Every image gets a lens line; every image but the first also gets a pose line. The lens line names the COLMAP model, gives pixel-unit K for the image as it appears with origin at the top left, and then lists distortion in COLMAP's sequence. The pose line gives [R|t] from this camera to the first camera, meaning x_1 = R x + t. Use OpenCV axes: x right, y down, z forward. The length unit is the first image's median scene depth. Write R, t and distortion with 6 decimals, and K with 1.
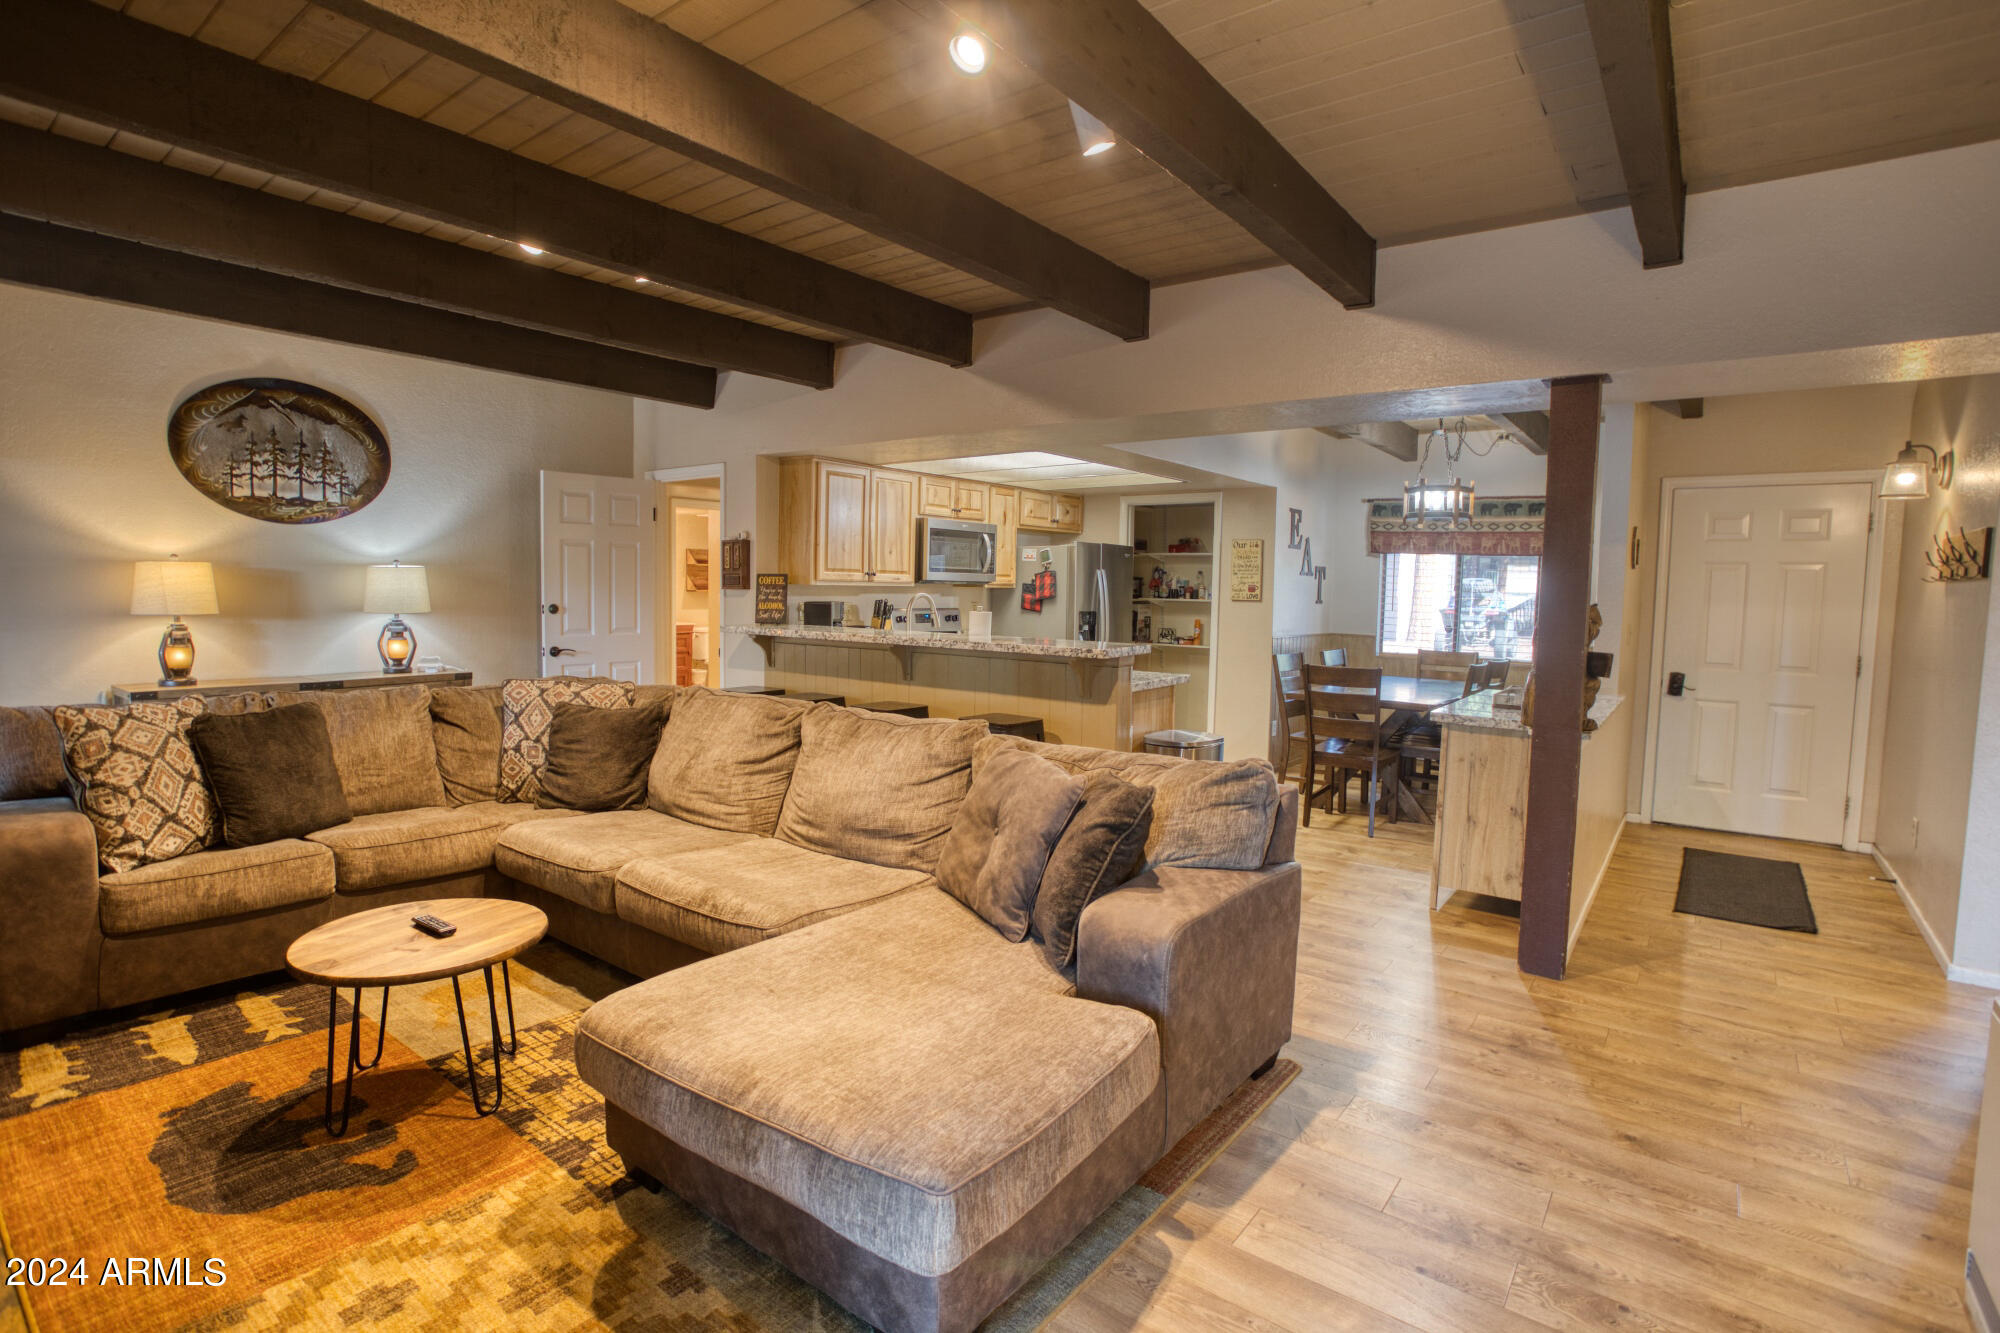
lens RADIAL K [[967.5, 0, 996.8], [0, 967.5, 657.9], [0, 0, 1]] dist [-0.058077, 0.016580]
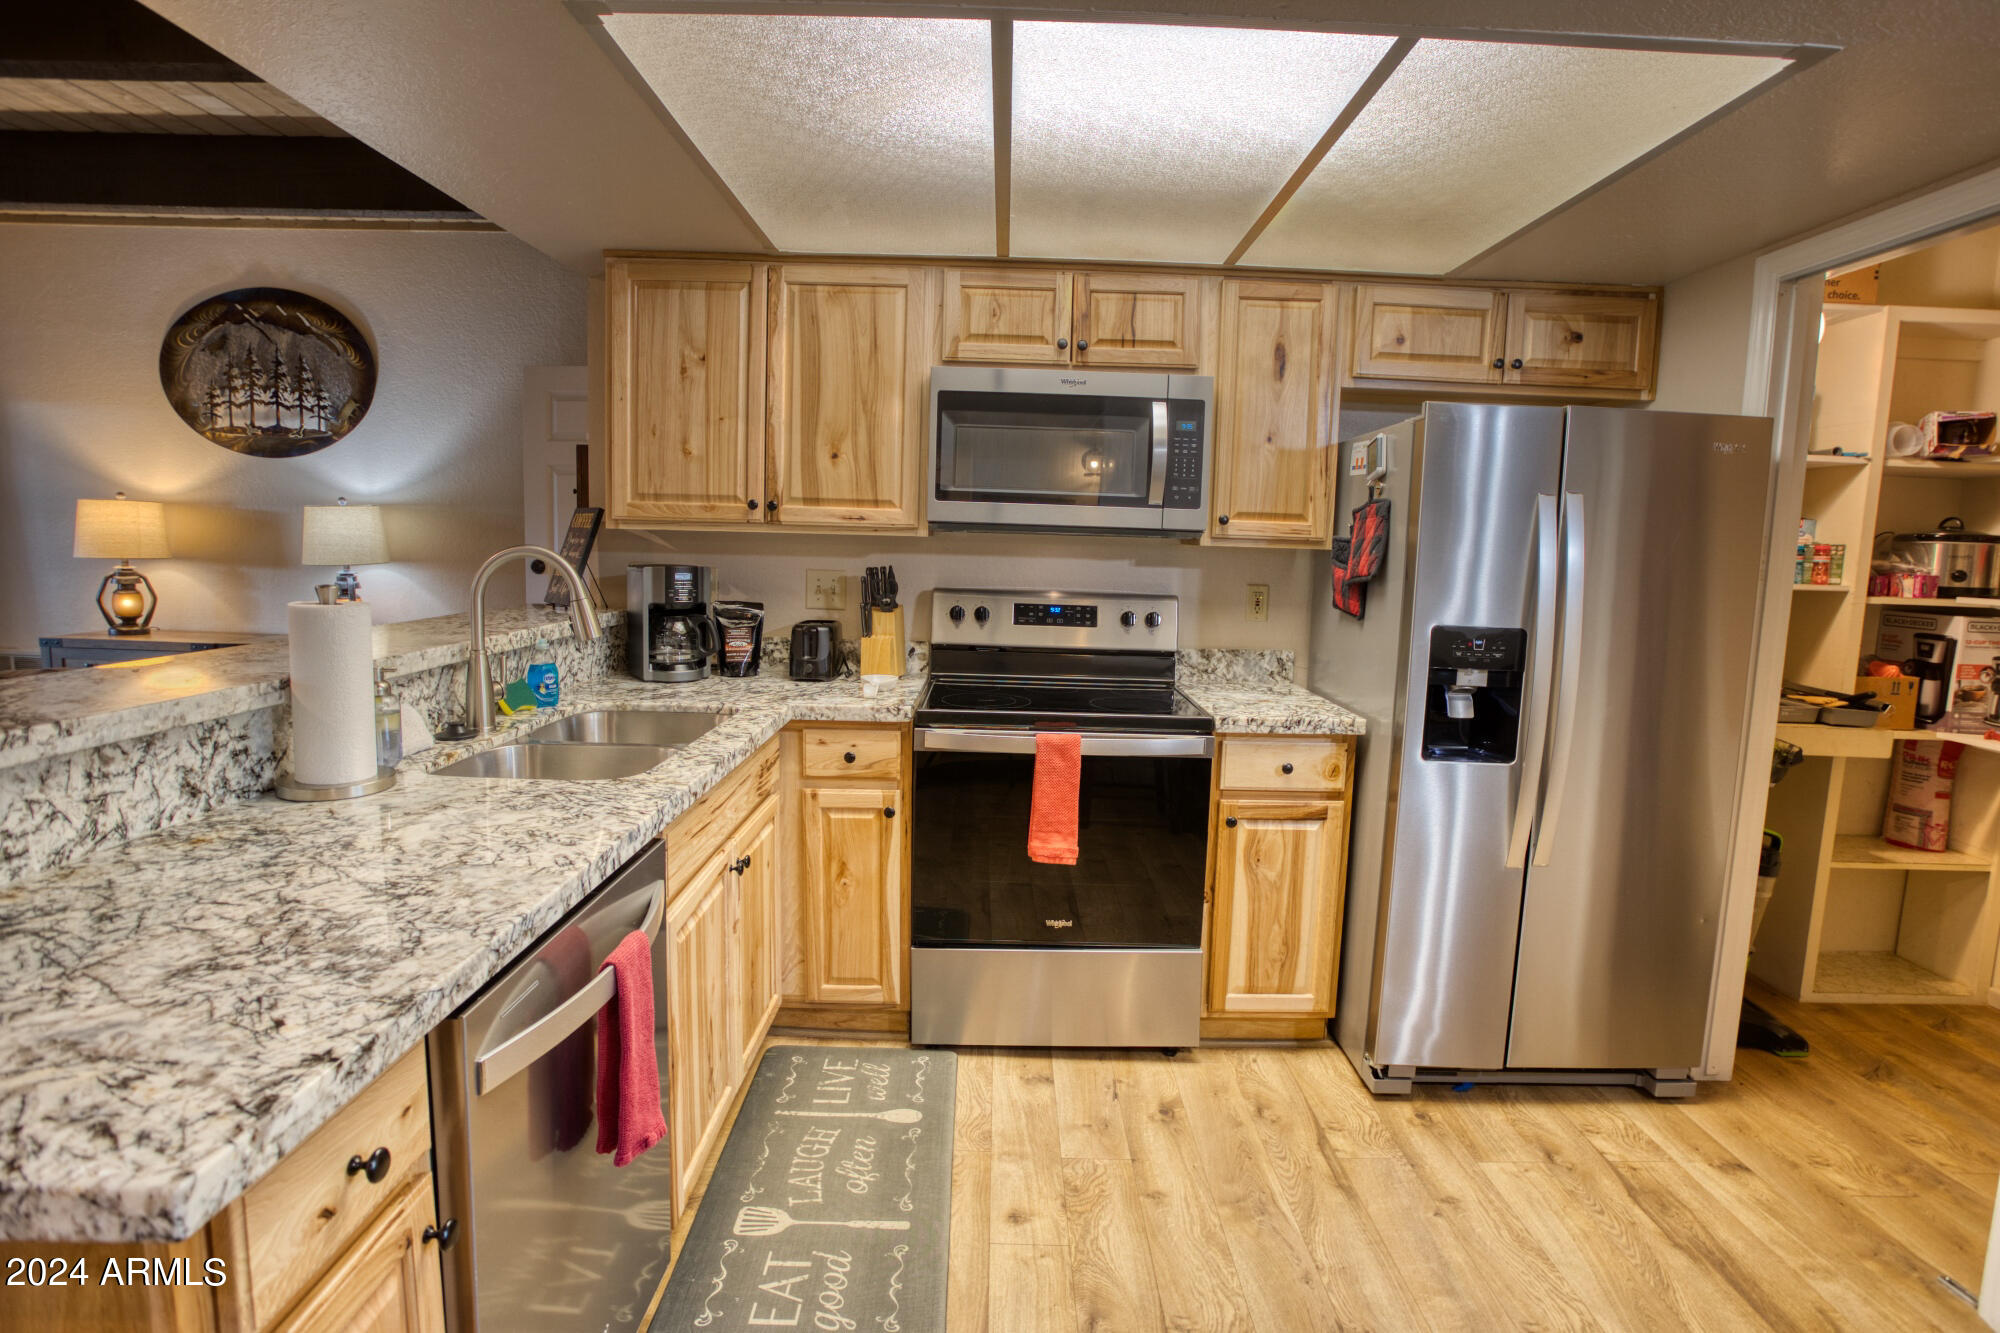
lens RADIAL K [[967.5, 0, 1008.5], [0, 967.5, 641.6], [0, 0, 1]] dist [-0.058077, 0.016580]
pose [[0.617115, 0.084546, -0.782318, 0.248979], [-0.077464, 0.995909, 0.046523, -0.047587], [0.783051, 0.031892, 0.621140, 0.711116]]
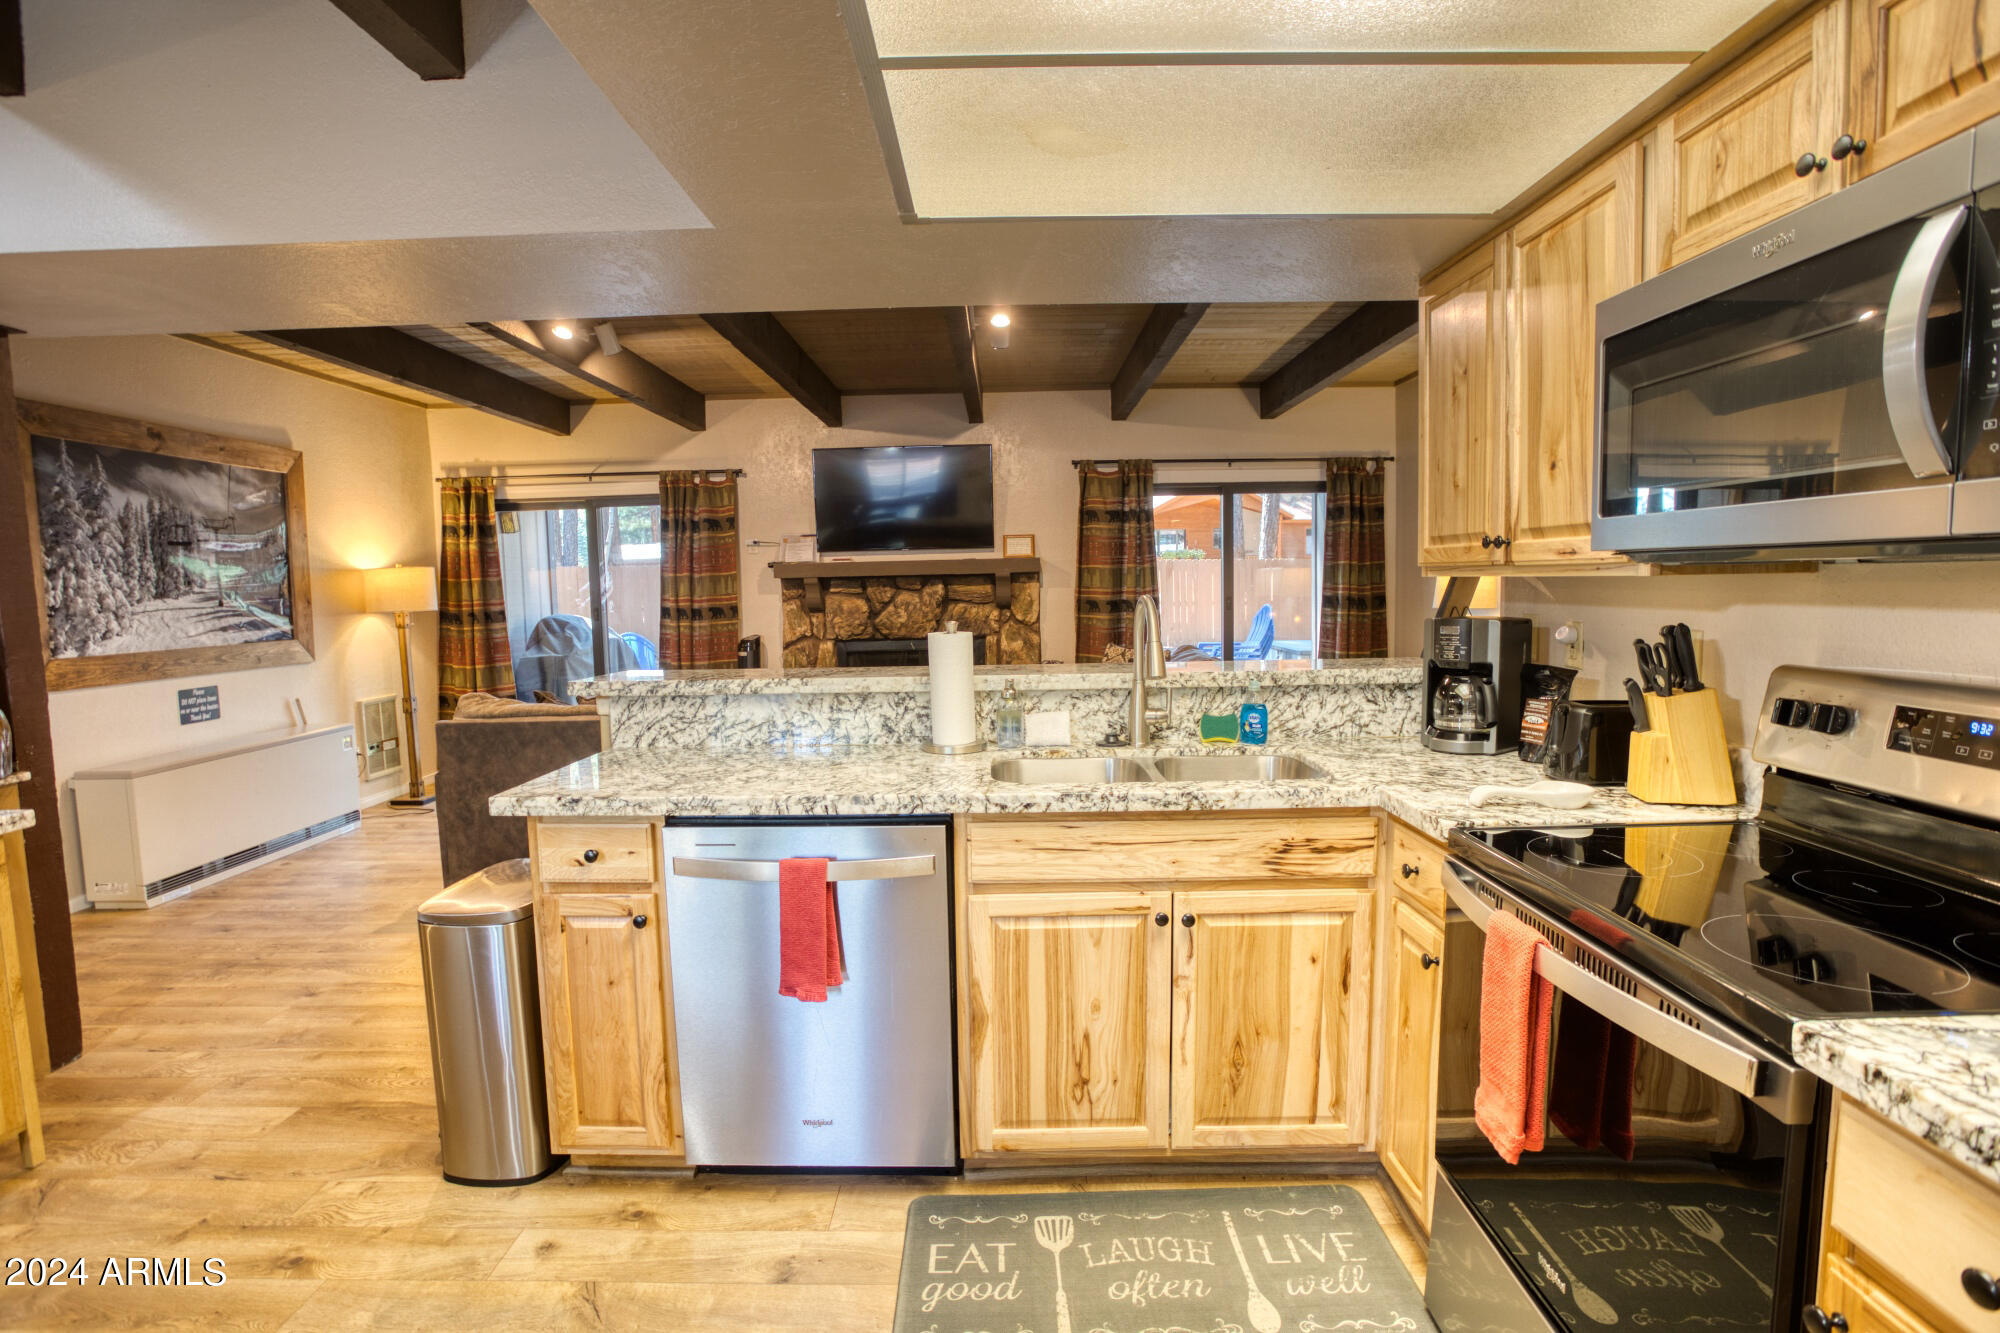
lens RADIAL K [[967.5, 0, 992.6], [0, 967.5, 661.9], [0, 0, 1]] dist [-0.058077, 0.016580]
pose [[-0.797359, 0.046302, -0.601726, 0.188782], [-0.041995, 0.990379, 0.131857, -0.071794], [0.602042, 0.130407, -0.787743, 1.015565]]
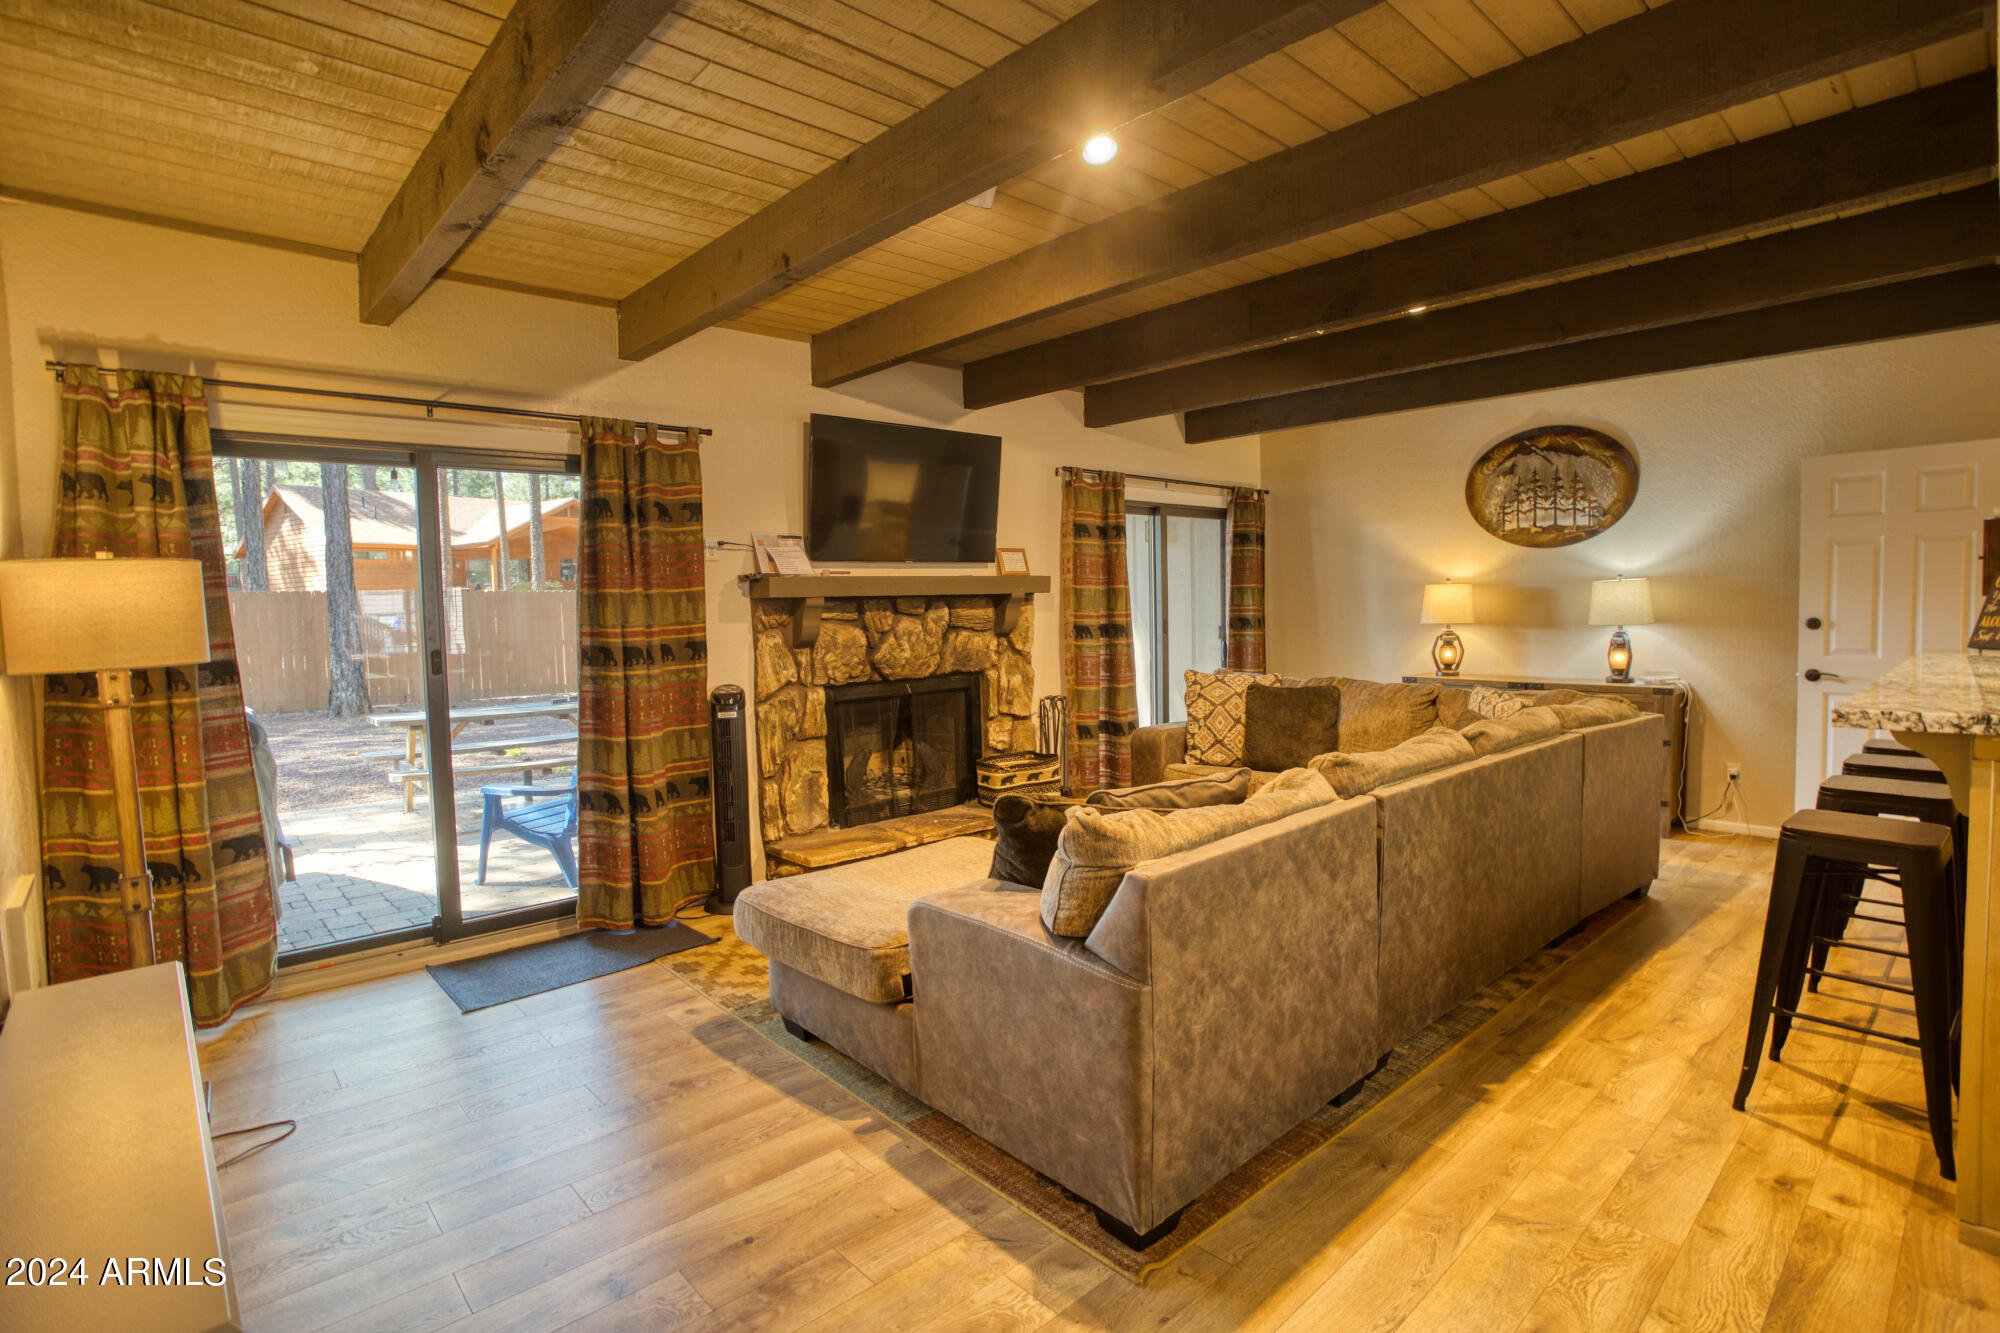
lens RADIAL K [[967.5, 0, 1000.2], [0, 967.5, 657.2], [0, 0, 1]] dist [-0.058077, 0.016580]
pose [[-0.169540, 0.040544, -0.984689, 0.382872], [-0.055460, 0.997178, 0.050607, -0.020384], [0.983962, 0.063191, -0.166813, 0.379240]]
